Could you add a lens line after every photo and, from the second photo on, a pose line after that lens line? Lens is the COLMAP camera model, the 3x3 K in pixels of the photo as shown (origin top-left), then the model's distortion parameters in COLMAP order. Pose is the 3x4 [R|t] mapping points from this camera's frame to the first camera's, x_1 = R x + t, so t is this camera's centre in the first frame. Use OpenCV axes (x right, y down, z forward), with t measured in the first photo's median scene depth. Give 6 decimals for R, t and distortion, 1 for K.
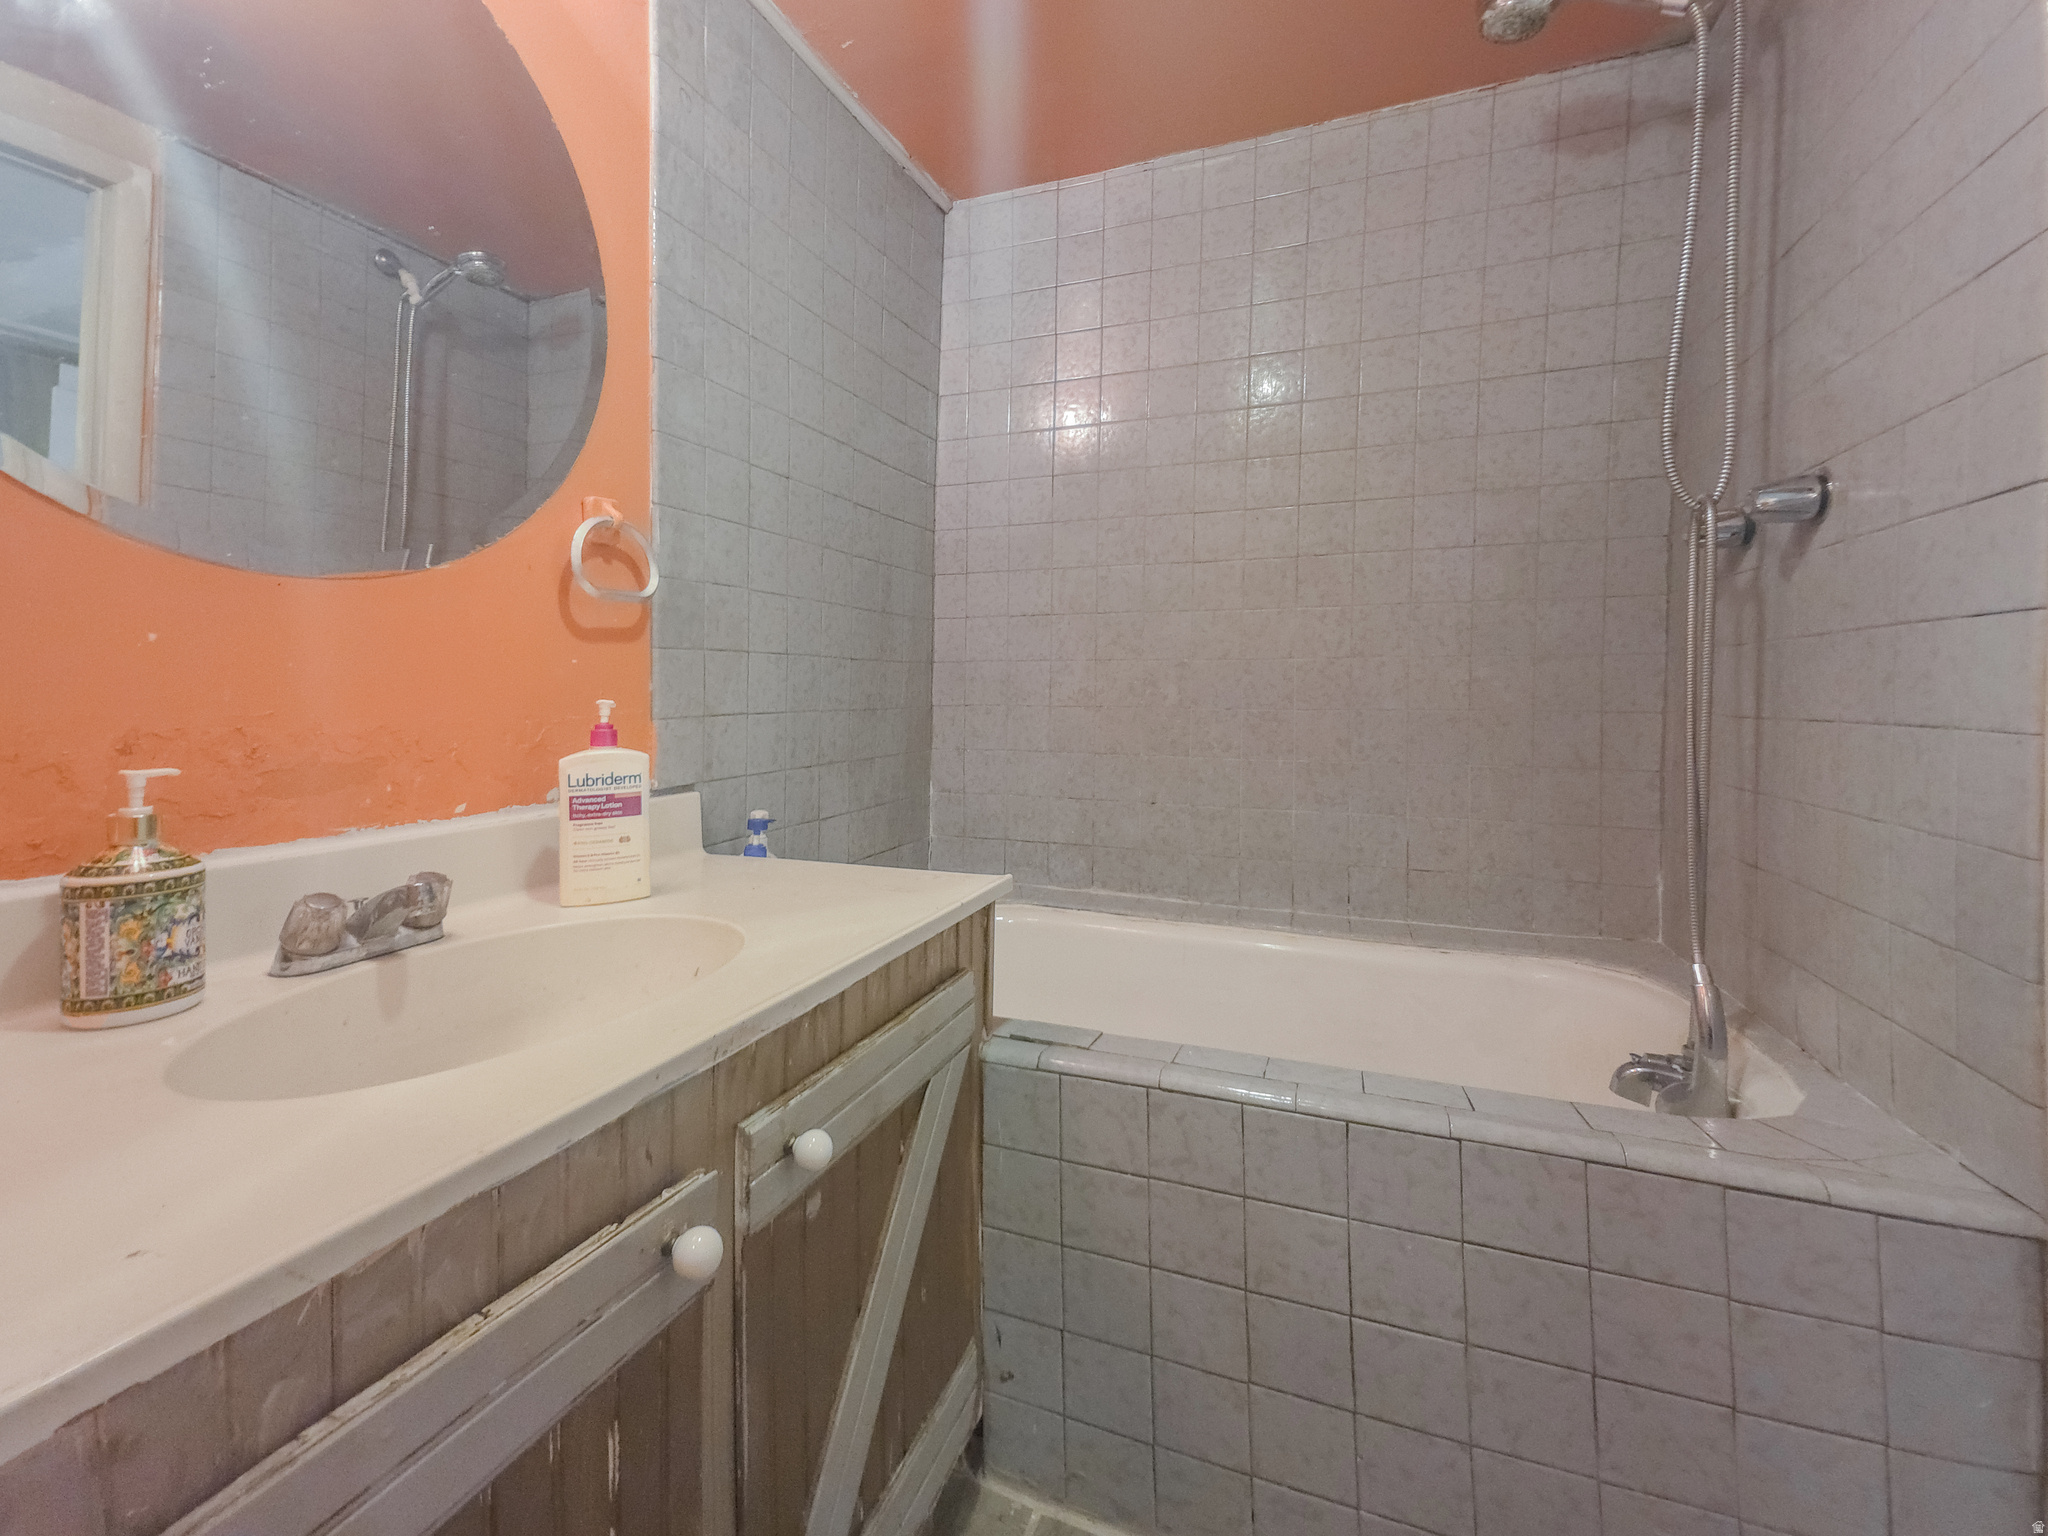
lens RADIAL K [[840.5, 0, 1022.4], [0, 840.5, 719.7], [0, 0, 1]] dist [0.012334, -0.000436]
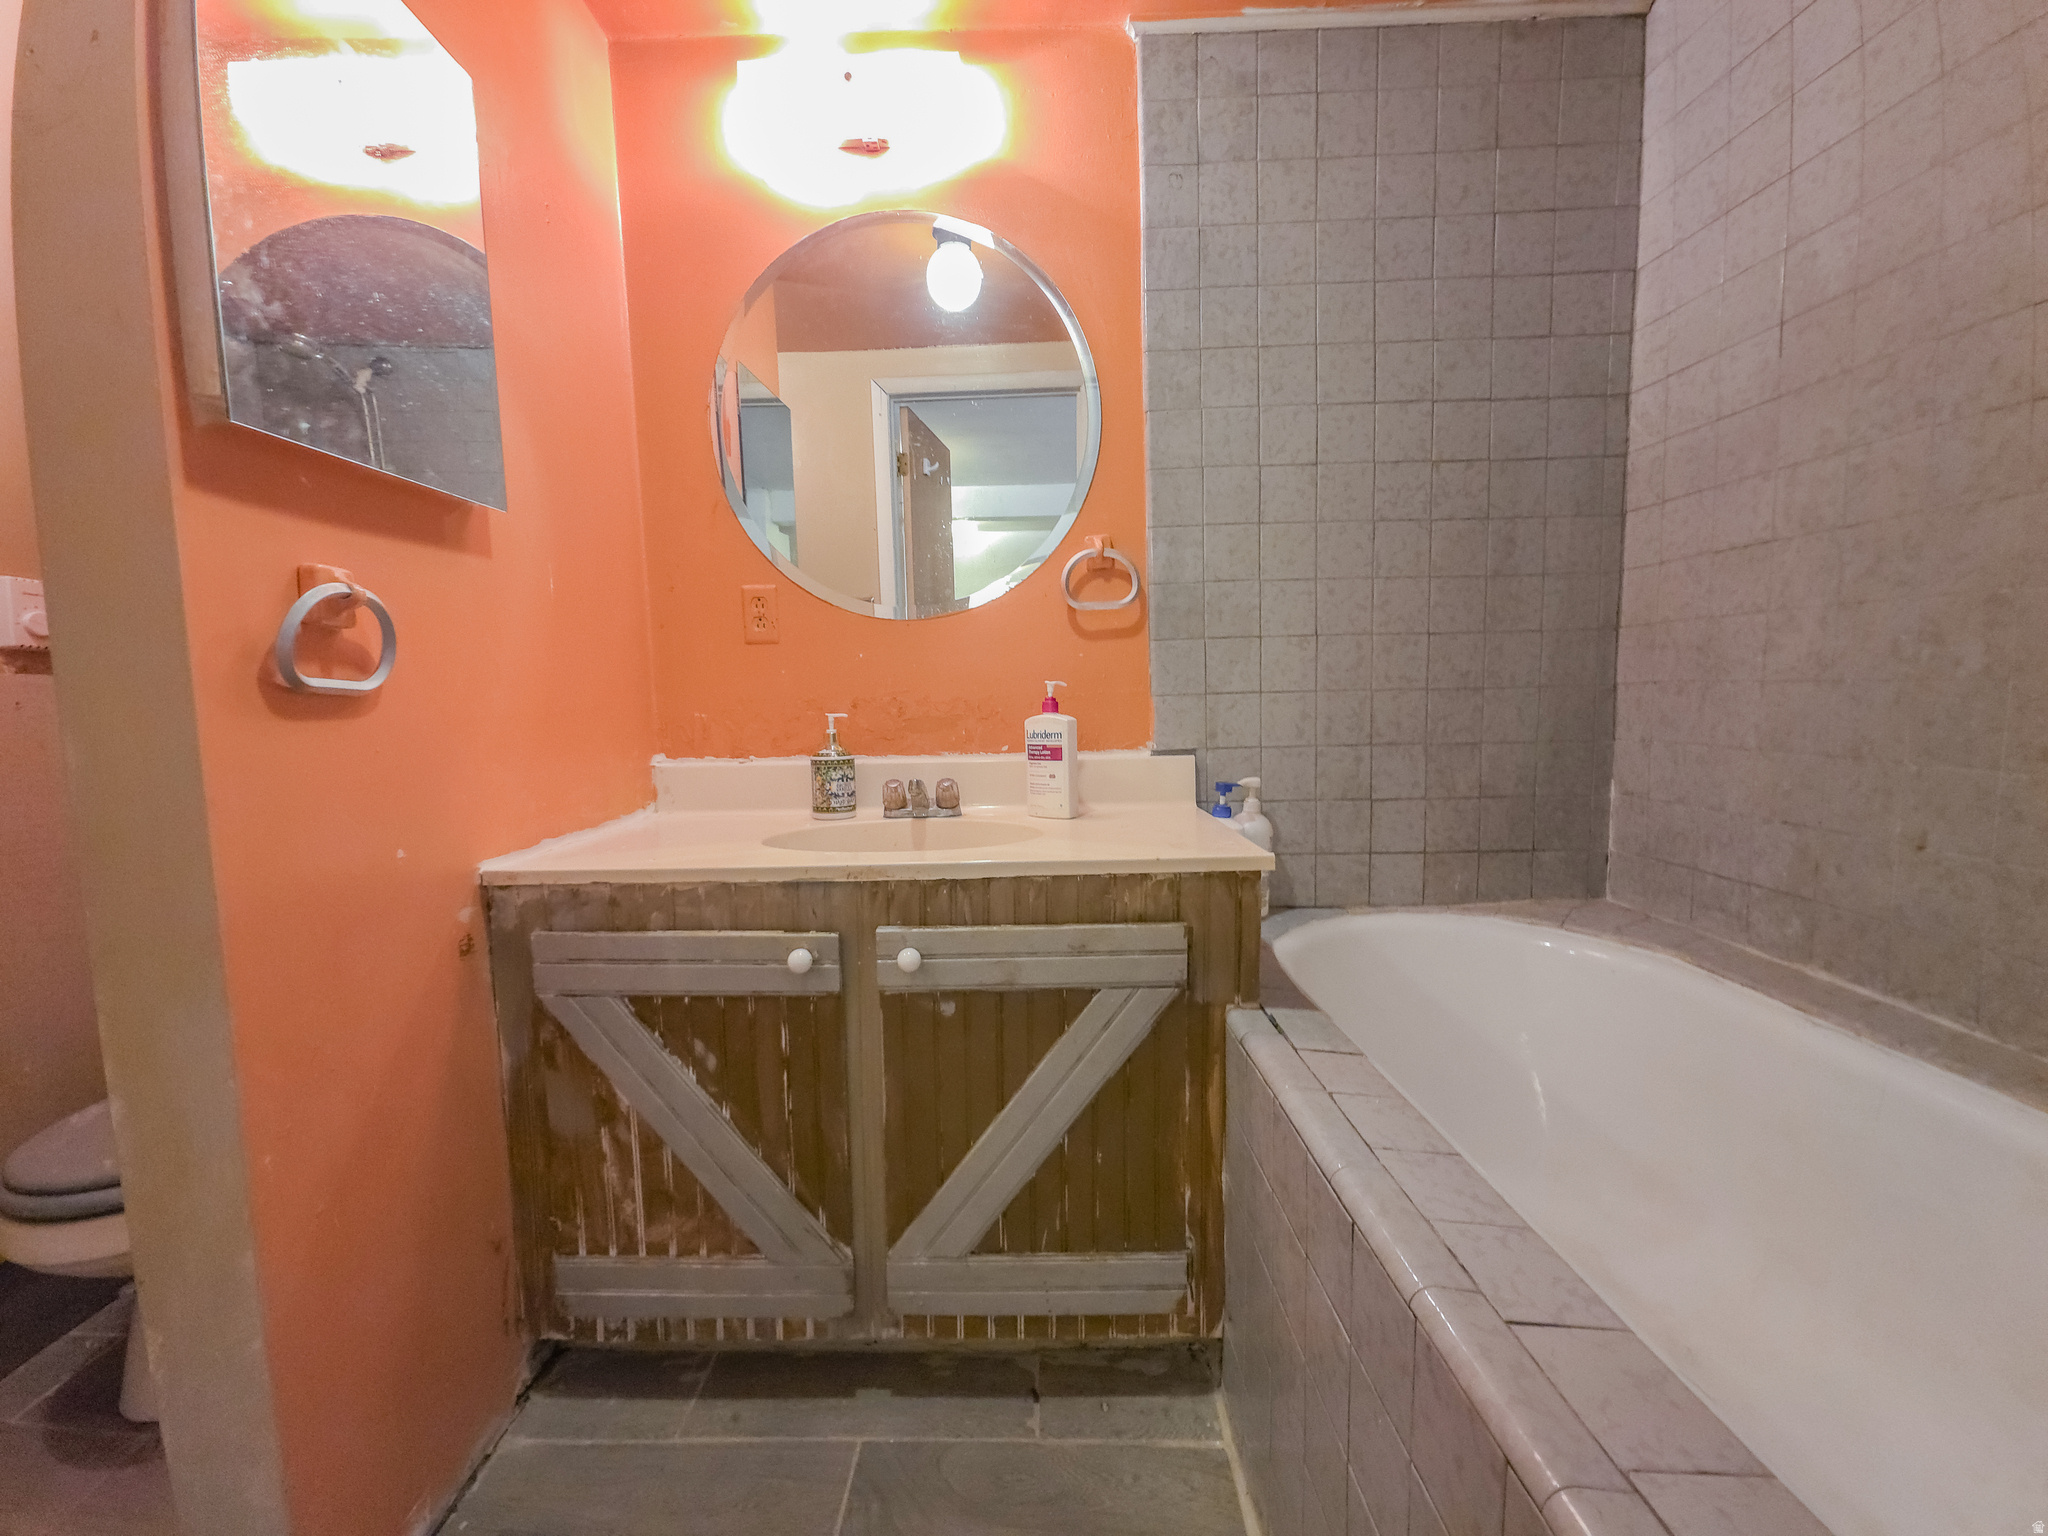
lens RADIAL K [[829.5, 0, 1017.3], [0, 829.5, 761.1], [0, 0, 1]] dist [0.024221, -0.009266]
pose [[0.386819, 0.071878, -0.919350, 0.501125], [-0.012265, 0.997270, 0.072810, 0.006743], [0.922074, -0.016889, 0.386645, 0.234239]]
